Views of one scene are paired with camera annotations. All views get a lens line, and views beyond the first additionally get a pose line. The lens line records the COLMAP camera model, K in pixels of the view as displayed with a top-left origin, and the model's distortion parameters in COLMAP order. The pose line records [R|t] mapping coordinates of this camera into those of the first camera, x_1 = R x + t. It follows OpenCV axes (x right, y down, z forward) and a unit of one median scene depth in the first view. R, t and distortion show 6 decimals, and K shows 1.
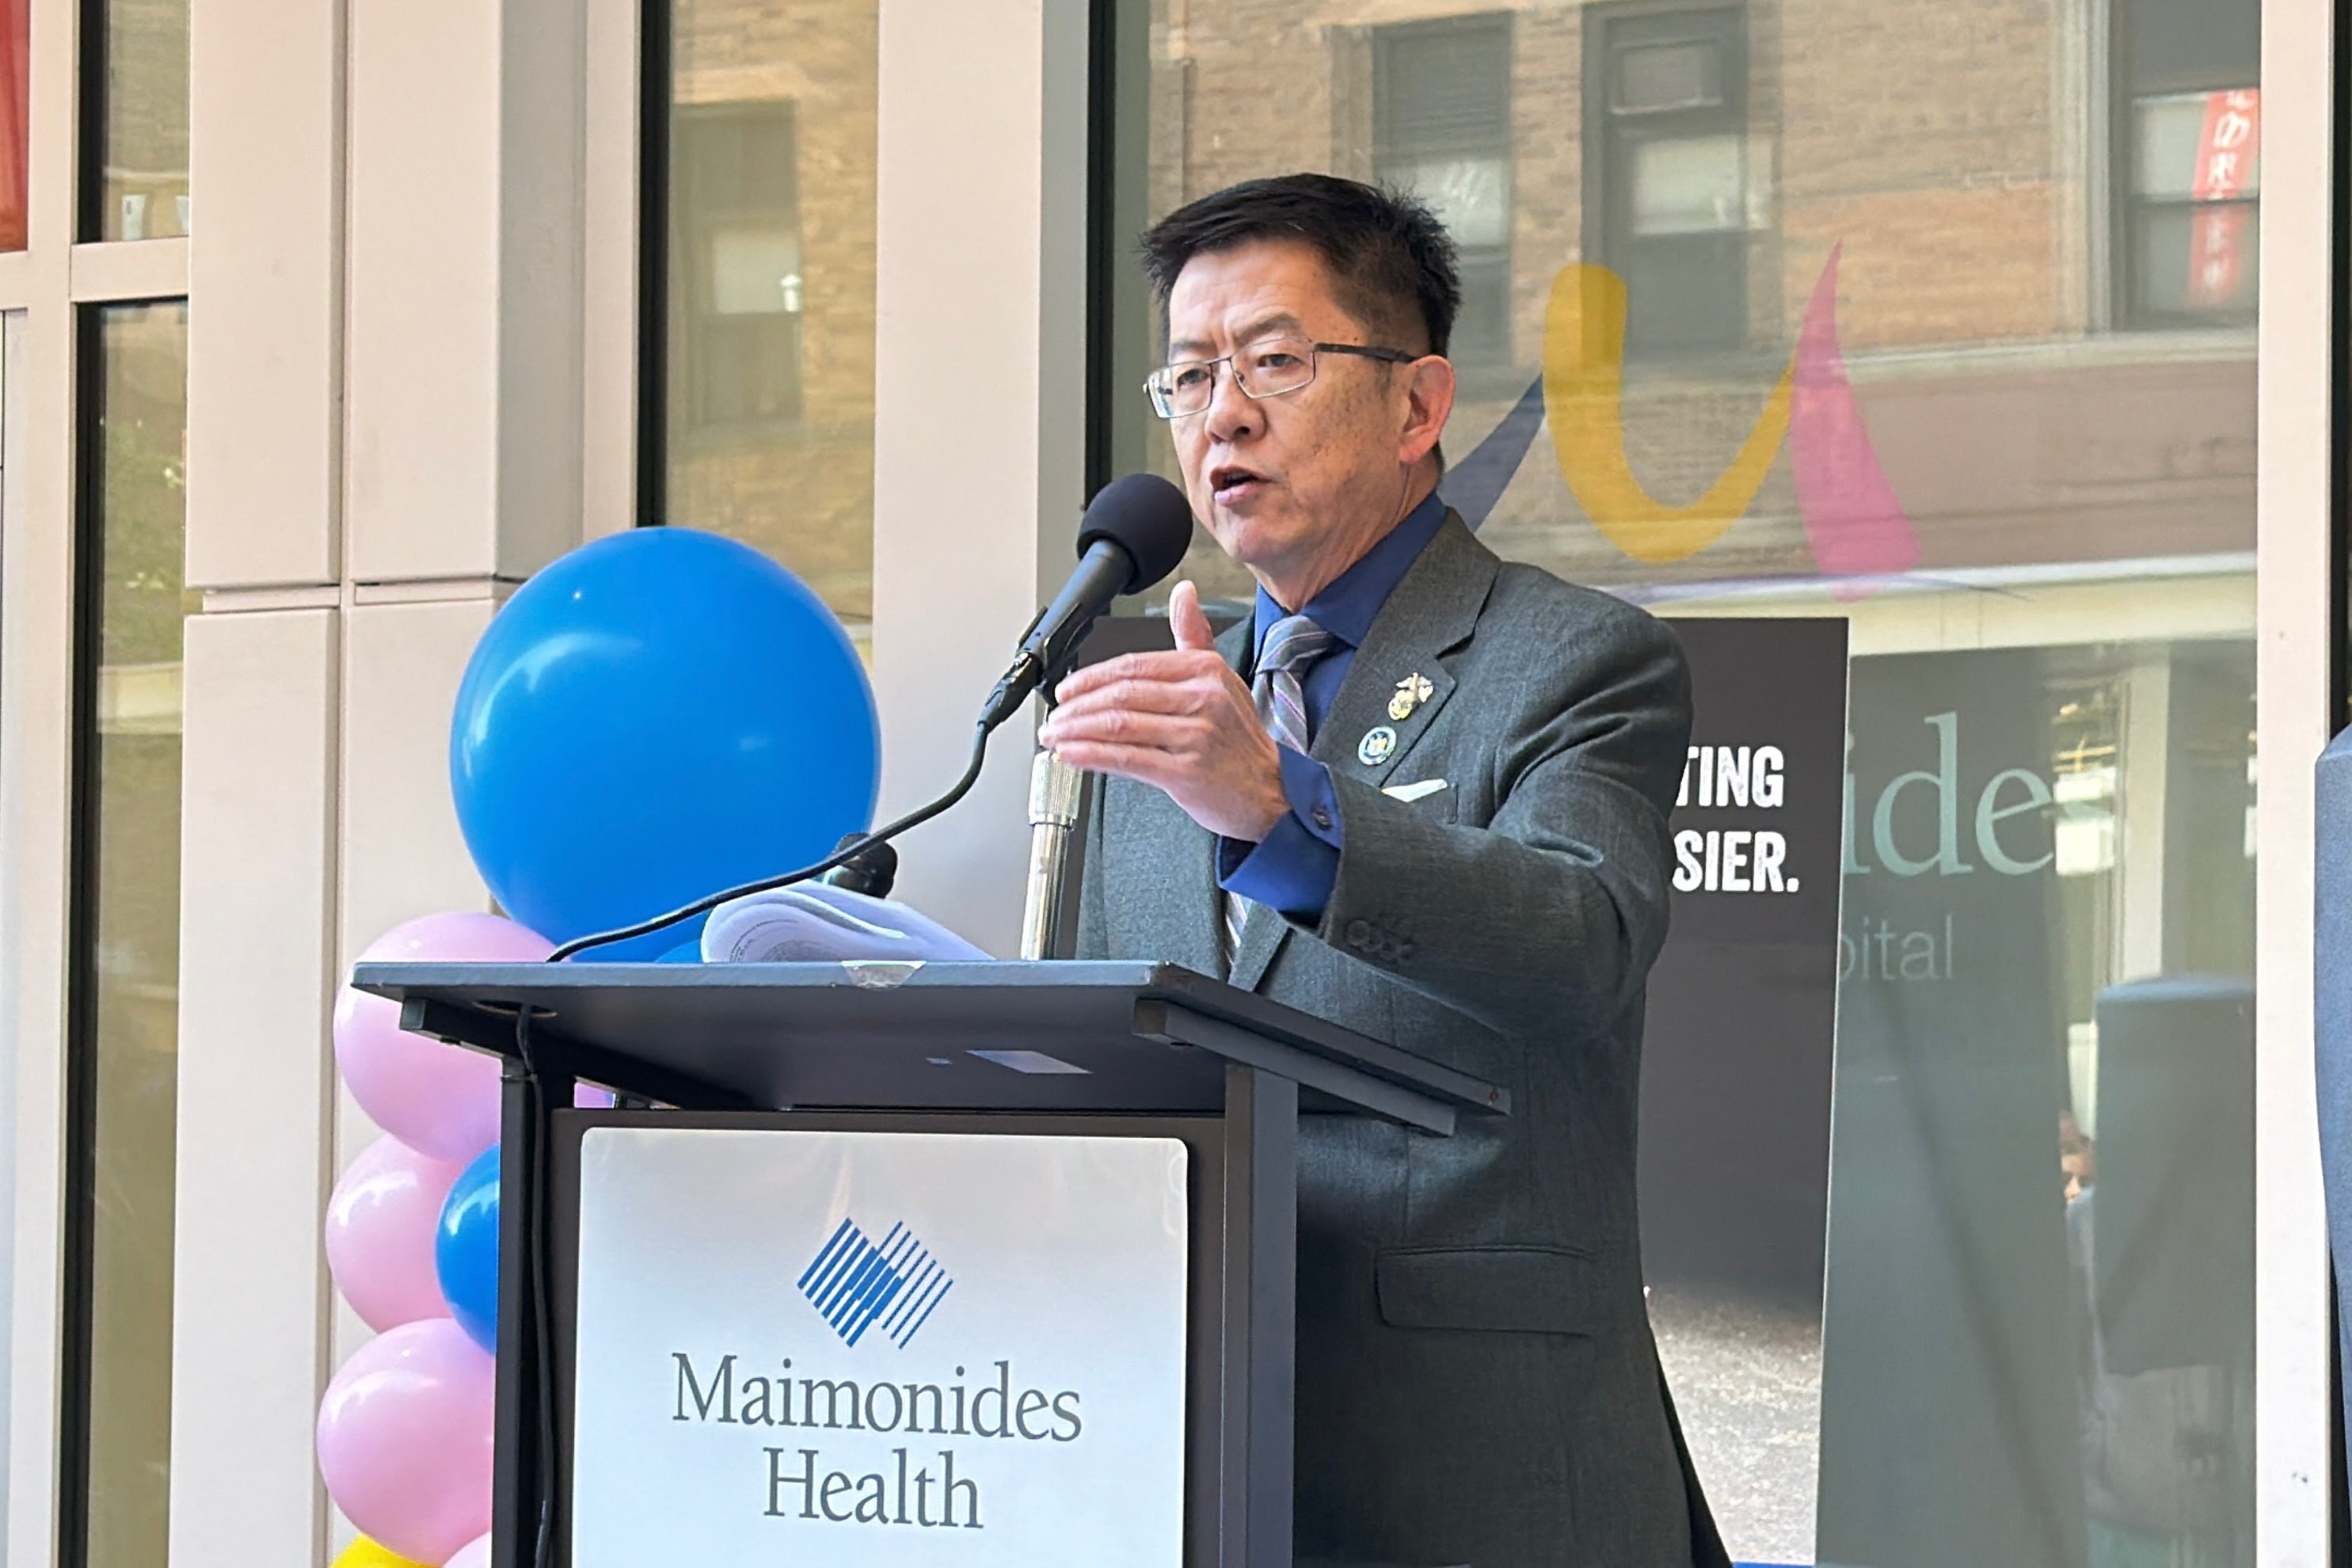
lens RADIAL K [[5772.7, 0, 1256.2], [0, 5772.7, 758.5], [0, 0, 1]] dist [0.142466, 0.000000]
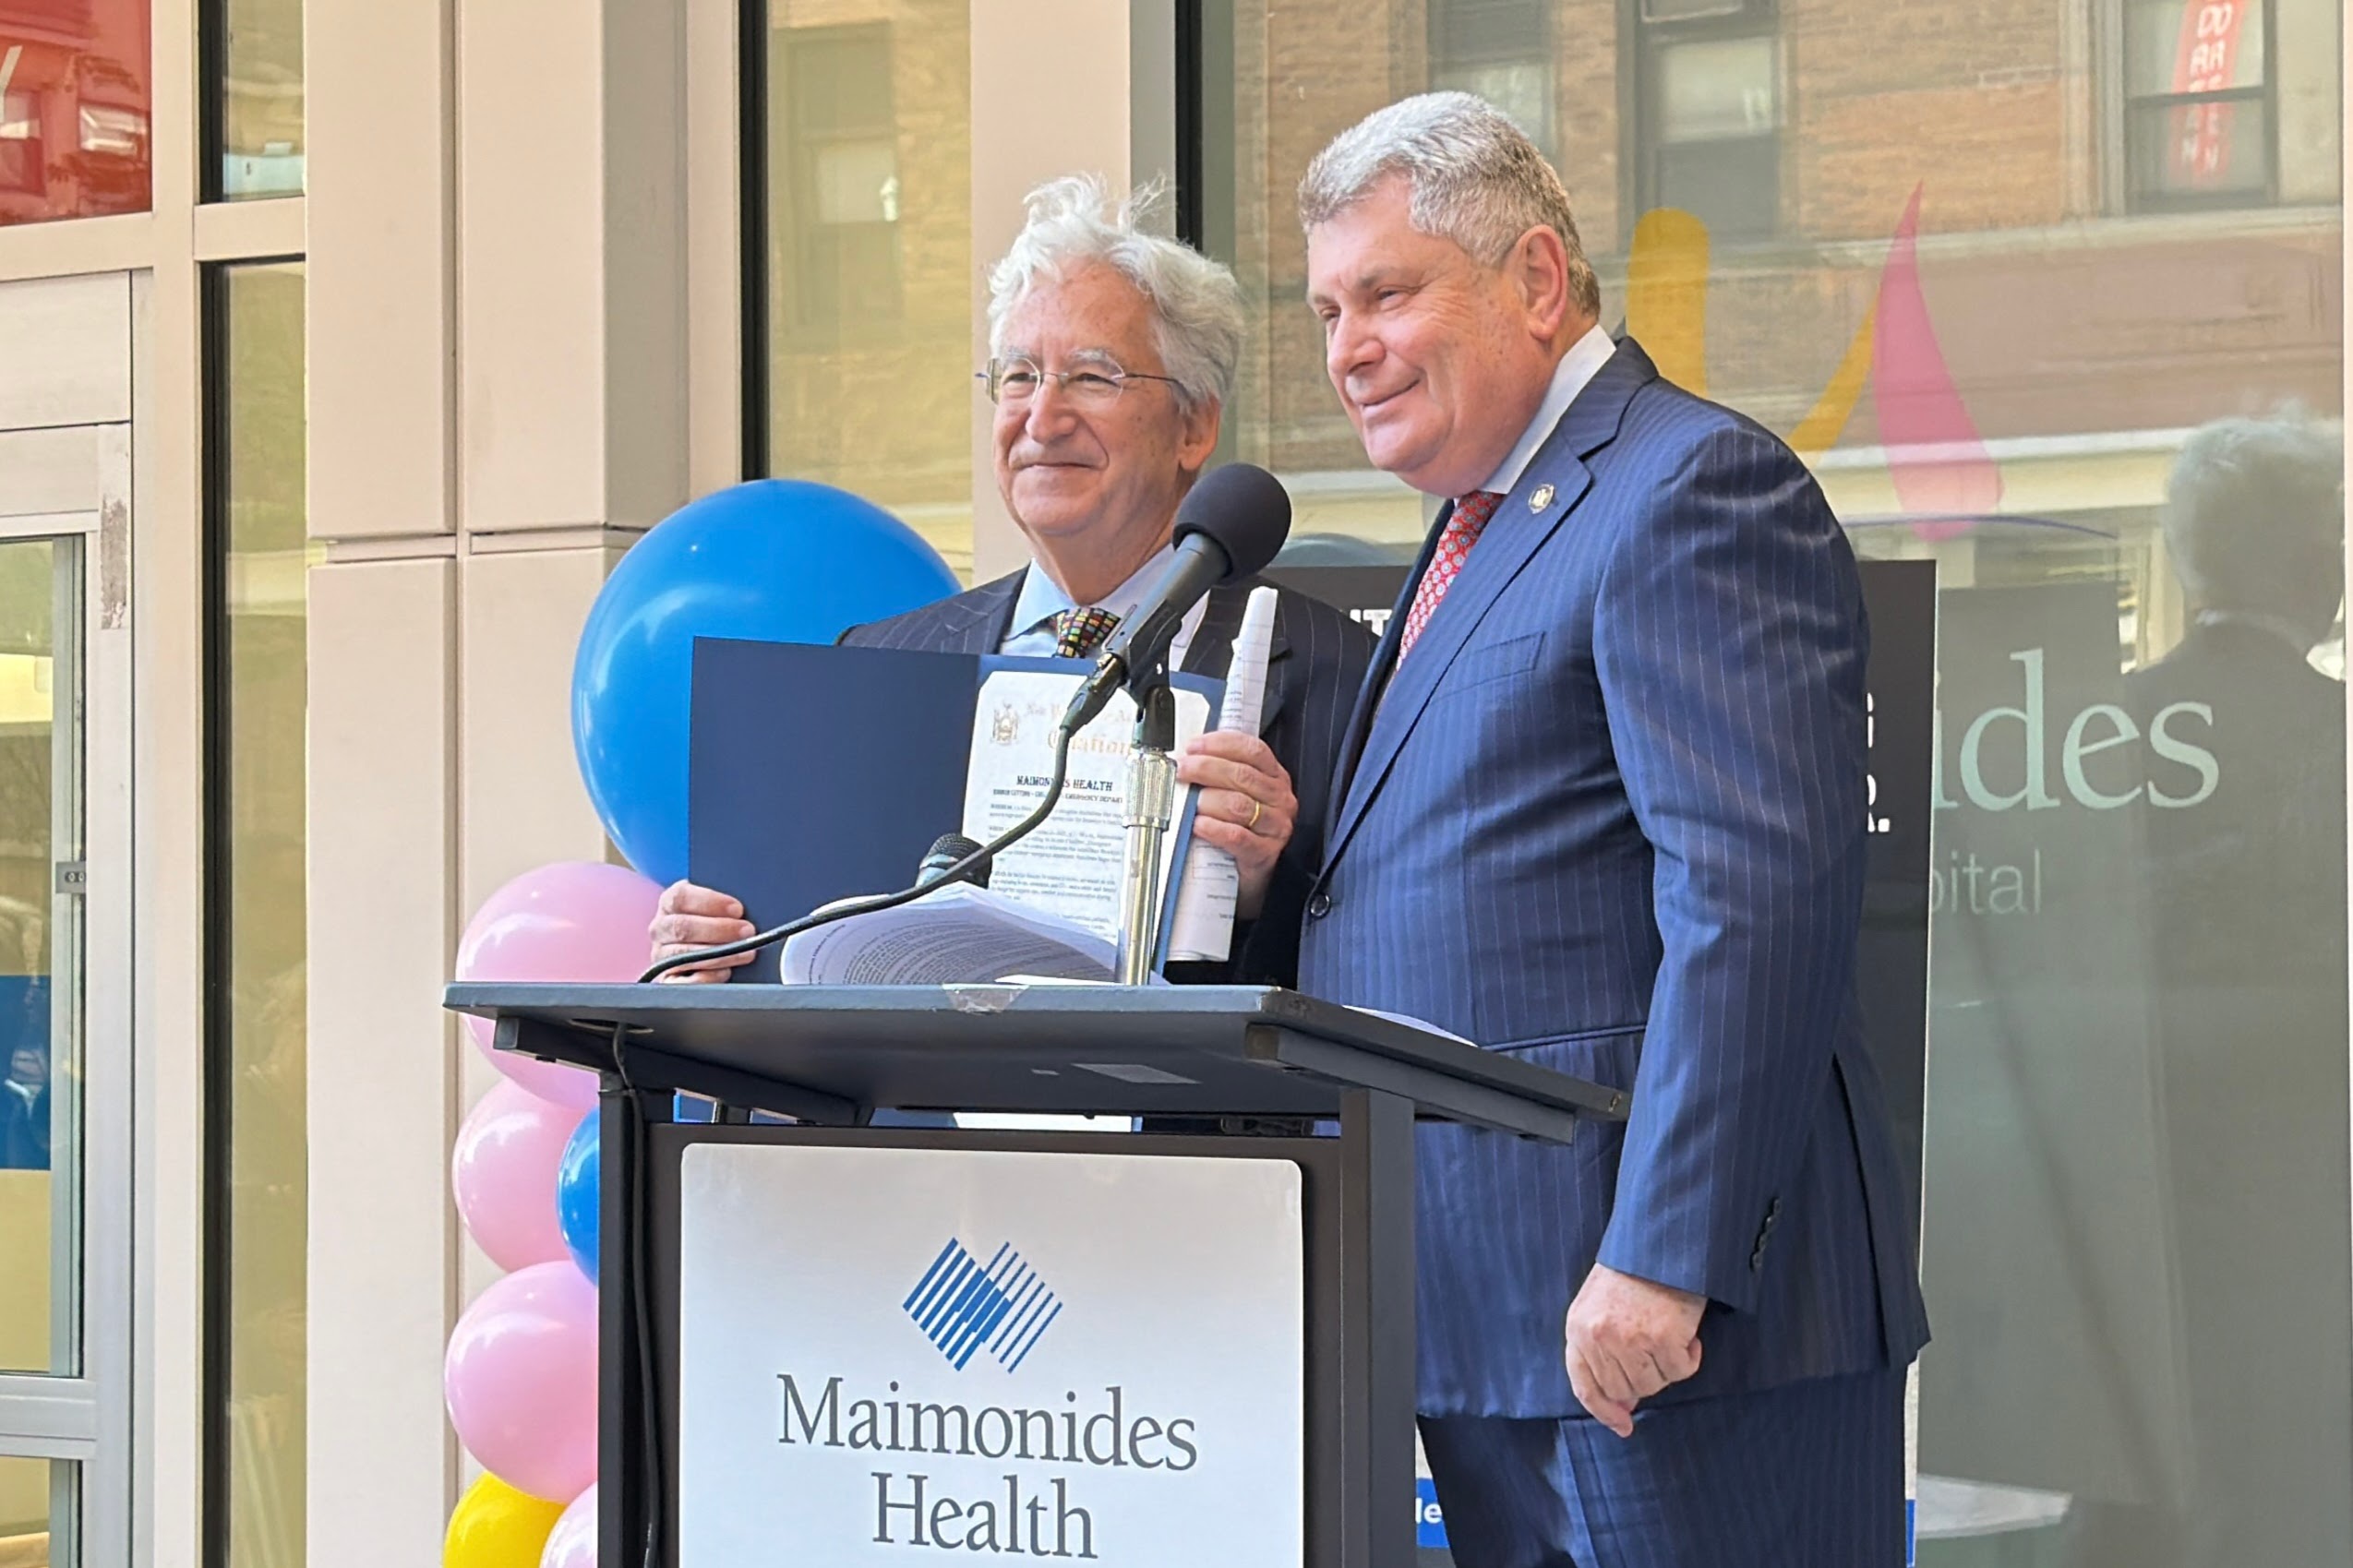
lens RADIAL K [[5289.3, 0, 1184.8], [0, 5289.3, 776.3], [0, 0, 1]] dist [0.169128, 0.000000]
pose [[0.999528, -0.014609, -0.027034, -0.006107], [0.015383, 0.999471, 0.028665, -0.022773], [0.026601, -0.029067, 0.999223, 0.106223]]
